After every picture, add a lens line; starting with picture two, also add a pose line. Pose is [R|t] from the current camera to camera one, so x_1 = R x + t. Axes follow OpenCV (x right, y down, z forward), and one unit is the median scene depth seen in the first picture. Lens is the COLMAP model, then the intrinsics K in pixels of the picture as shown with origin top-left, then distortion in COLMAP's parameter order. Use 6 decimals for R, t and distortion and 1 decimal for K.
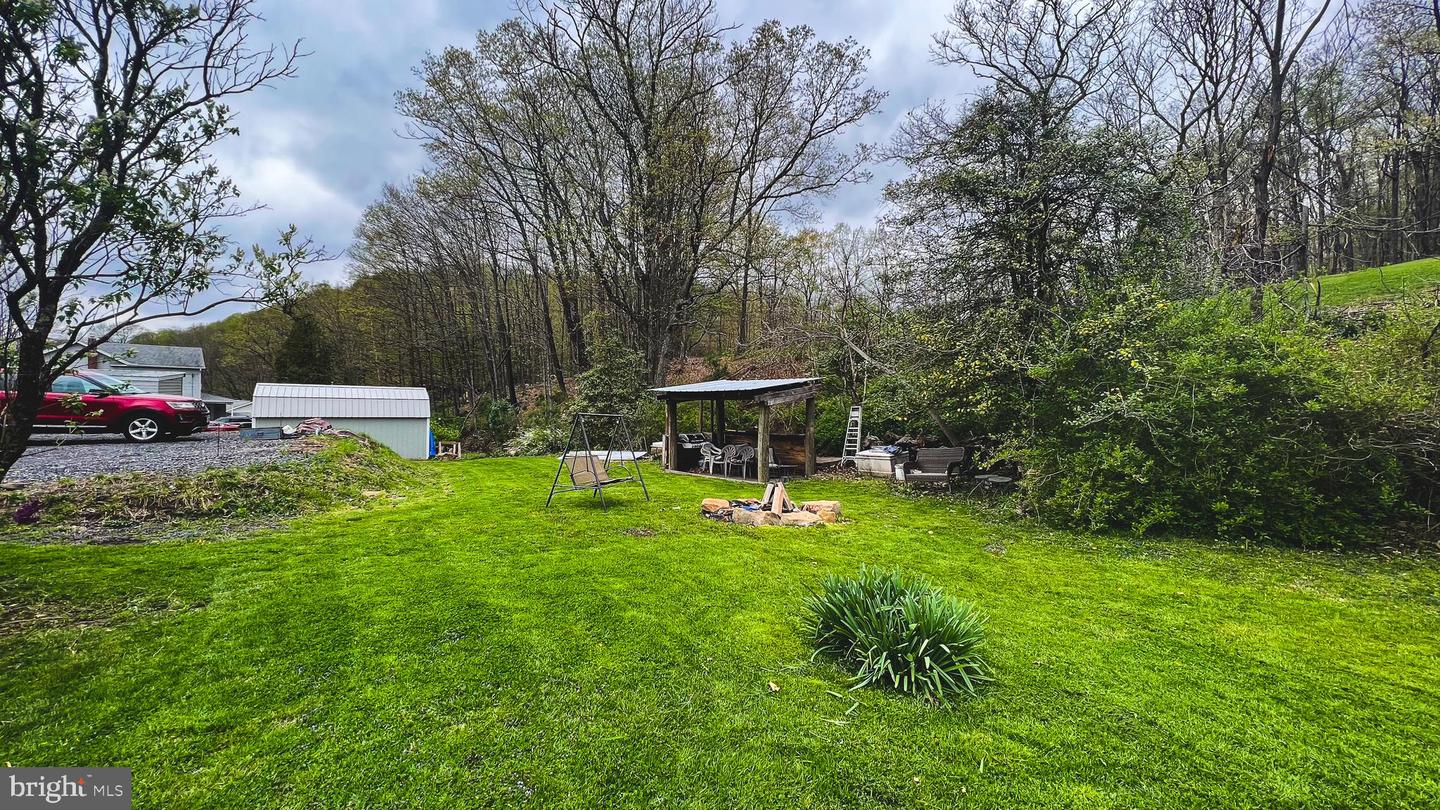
lens RADIAL K [[592.7, 0, 716.9], [0, 592.7, 407.8], [0, 0, 1]] dist [-0.000239, -0.000039]
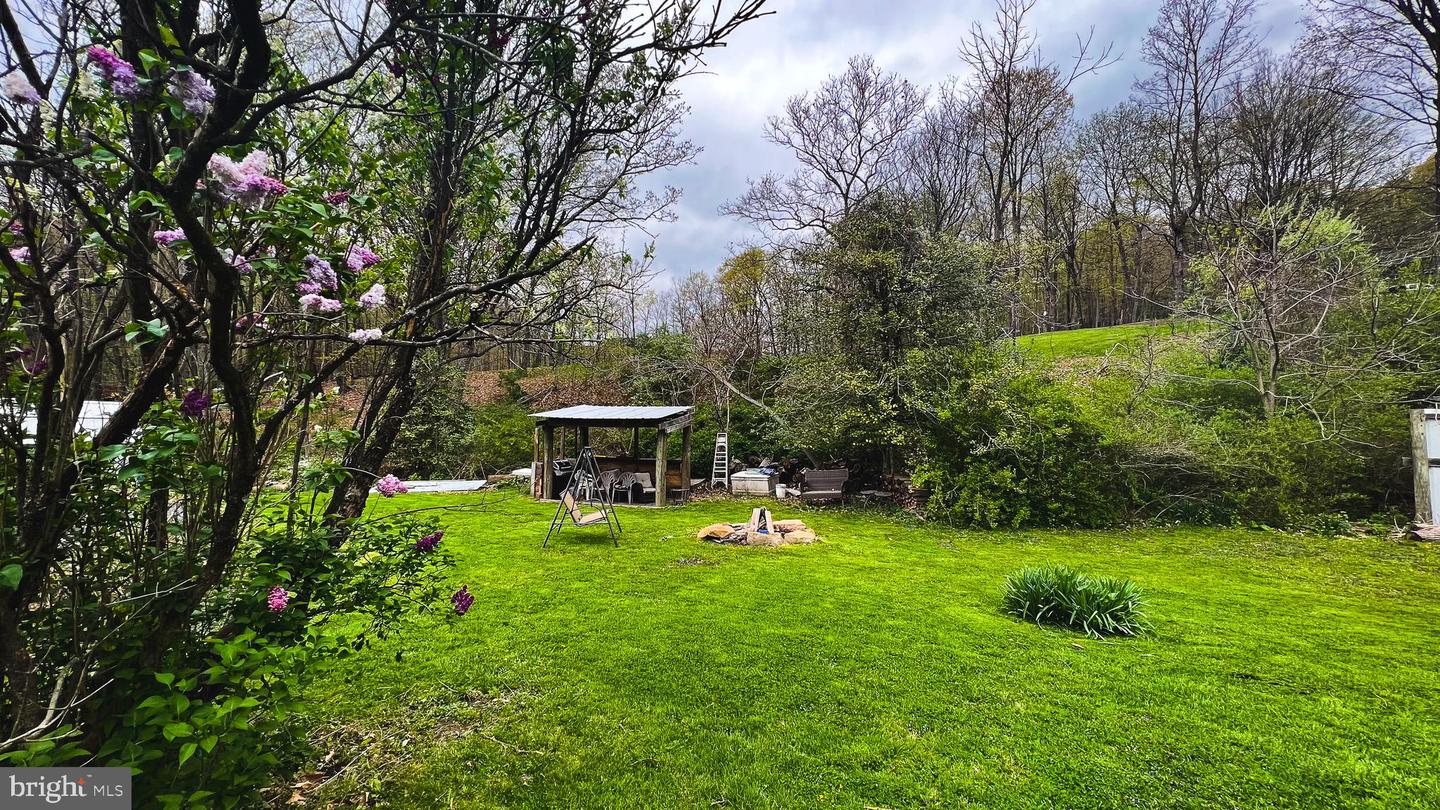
lens RADIAL K [[592.7, 0, 716.9], [0, 592.7, 407.8], [0, 0, 1]] dist [-0.000239, -0.000039]
pose [[0.884197, 0.019545, 0.466706, -0.301559], [-0.006863, 0.999560, -0.028857, -0.017788], [-0.467065, 0.022312, 0.883942, 0.020228]]
